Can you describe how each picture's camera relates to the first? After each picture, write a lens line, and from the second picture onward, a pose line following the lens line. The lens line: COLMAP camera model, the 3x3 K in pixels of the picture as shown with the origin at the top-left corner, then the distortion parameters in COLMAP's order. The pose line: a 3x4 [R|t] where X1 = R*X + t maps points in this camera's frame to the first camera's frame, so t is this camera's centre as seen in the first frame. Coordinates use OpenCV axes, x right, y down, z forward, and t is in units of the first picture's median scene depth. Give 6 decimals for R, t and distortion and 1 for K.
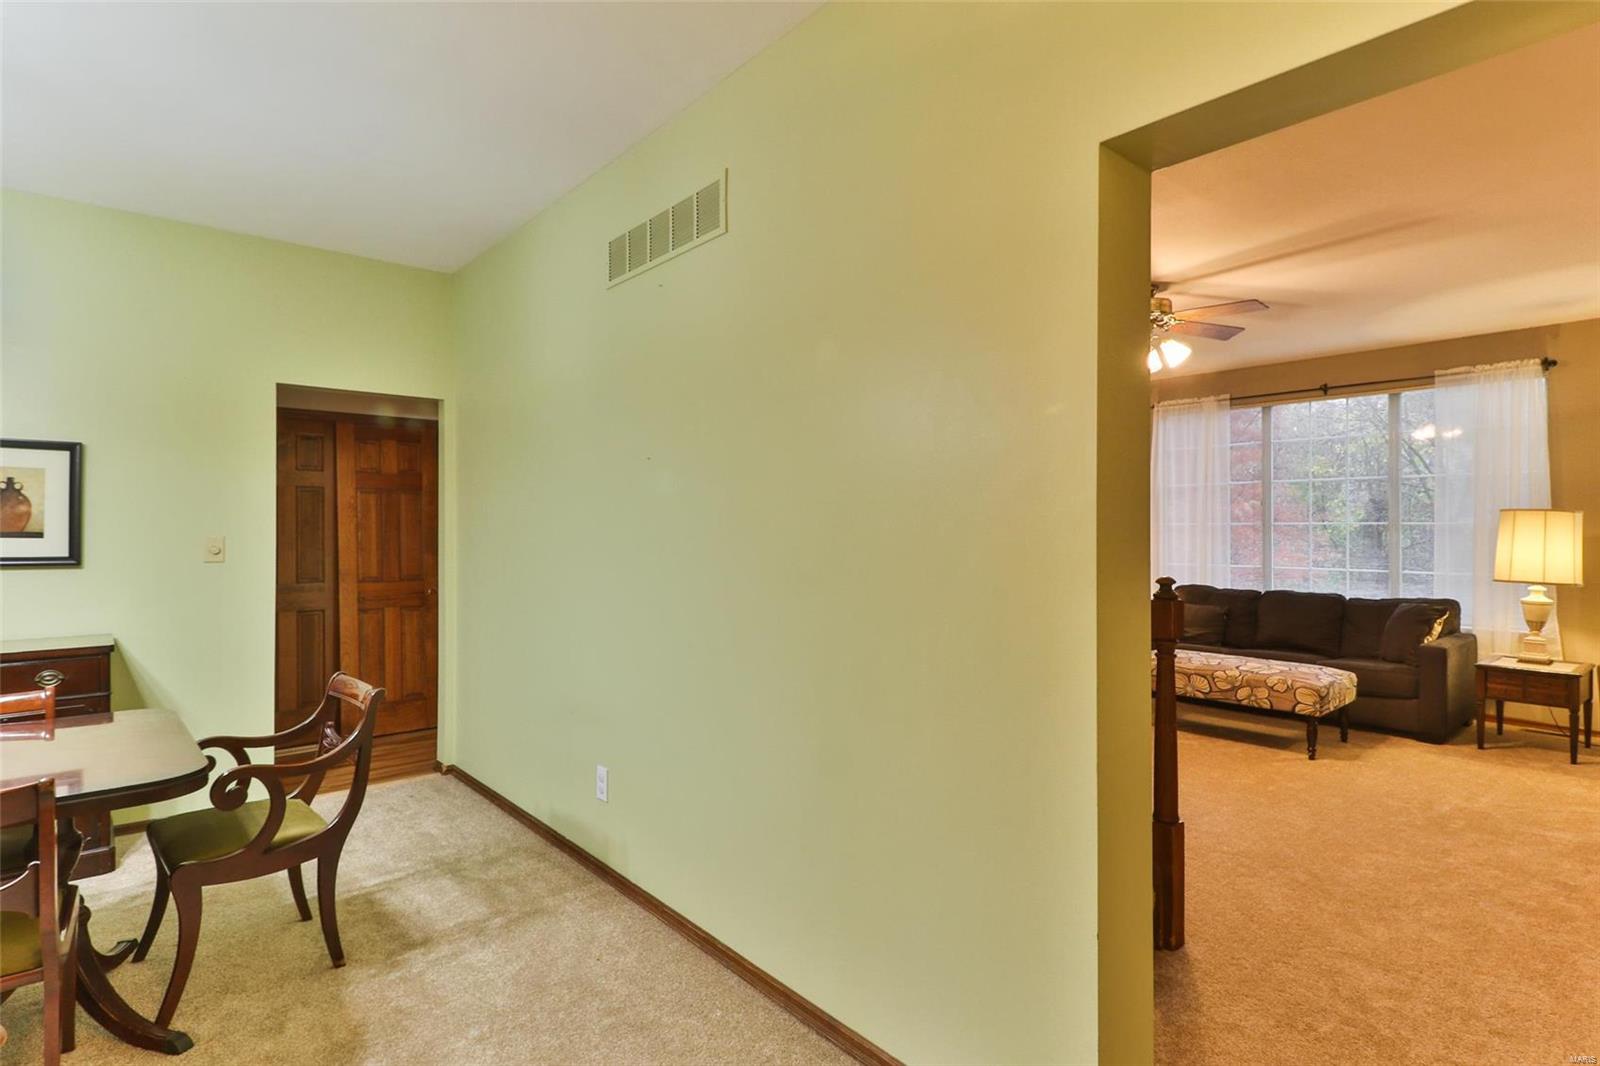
lens RADIAL K [[819.3, 0, 801.7], [0, 819.3, 524.1], [0, 0, 1]] dist [-0.012042, -0.002148]
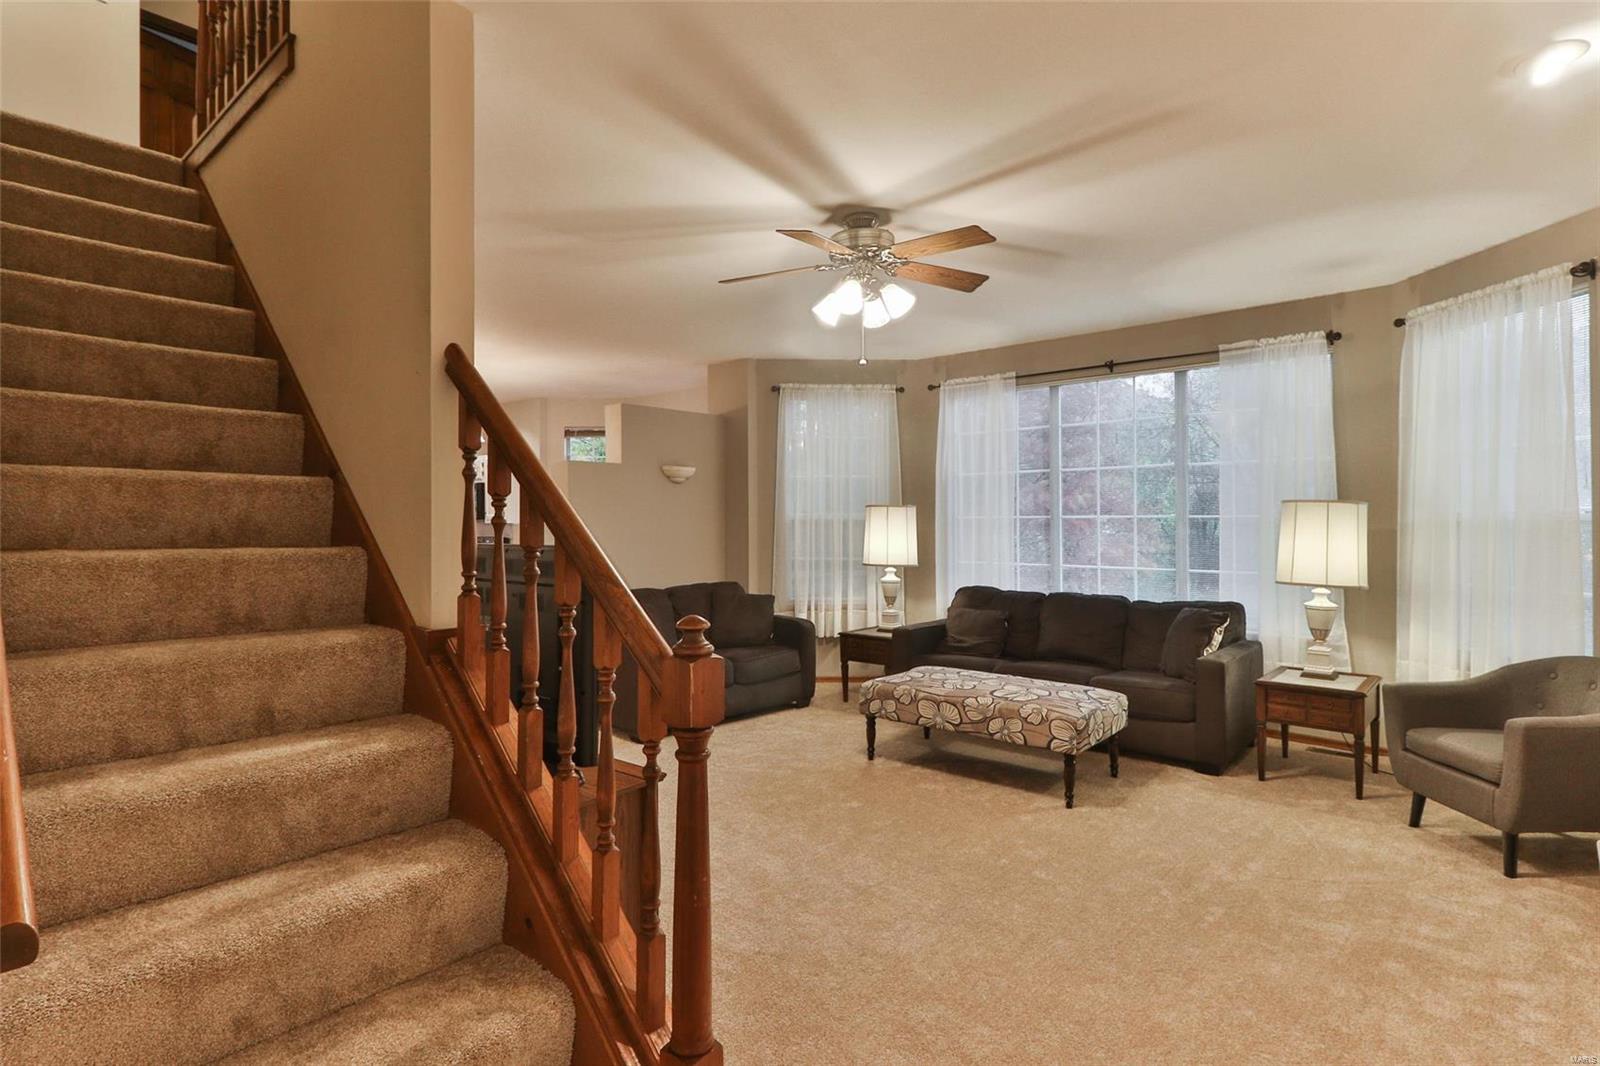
lens RADIAL K [[828.9, 0, 798.6], [0, 828.9, 513.3], [0, 0, 1]] dist [0.000174, 0.000120]
pose [[0.987876, -0.001772, 0.155235, 0.210174], [0.002342, 0.999991, -0.003490, -0.002862], [-0.155228, 0.003812, 0.987871, 0.201344]]
